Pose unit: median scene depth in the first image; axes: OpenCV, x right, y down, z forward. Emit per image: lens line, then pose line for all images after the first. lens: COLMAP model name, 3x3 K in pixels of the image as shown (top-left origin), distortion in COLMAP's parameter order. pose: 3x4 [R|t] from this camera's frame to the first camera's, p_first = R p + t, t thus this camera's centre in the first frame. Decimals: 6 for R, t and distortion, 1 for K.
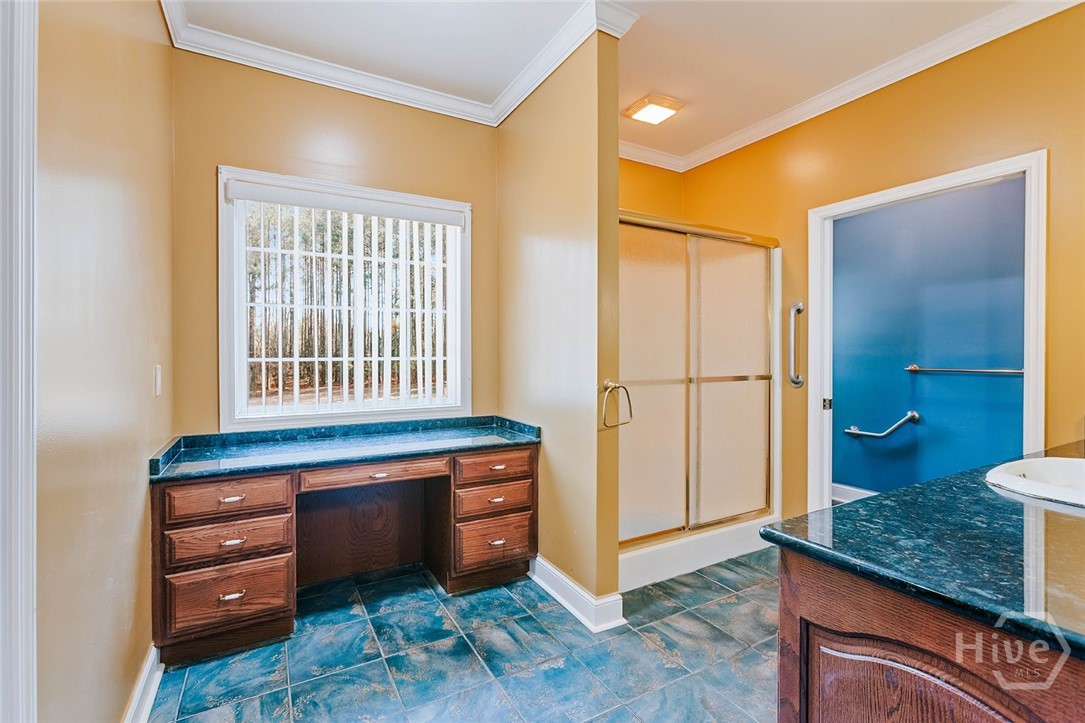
lens RADIAL K [[488.8, 0, 537.6], [0, 488.8, 355.4], [0, 0, 1]] dist [-0.014912, 0.004884]
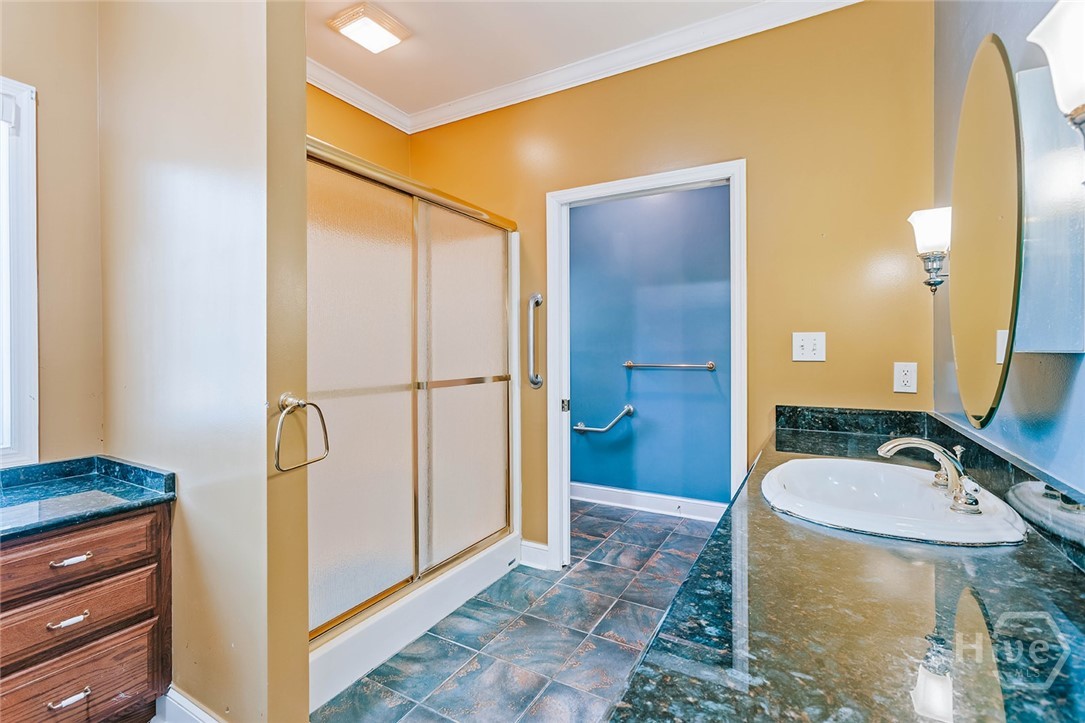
lens RADIAL K [[488.8, 0, 543.4], [0, 488.8, 355.8], [0, 0, 1]] dist [-0.014912, 0.004884]
pose [[0.854643, -0.008047, 0.519154, 0.080235], [0.004568, 0.999958, 0.007981, -0.001520], [-0.519197, -0.004449, 0.854643, 0.235043]]
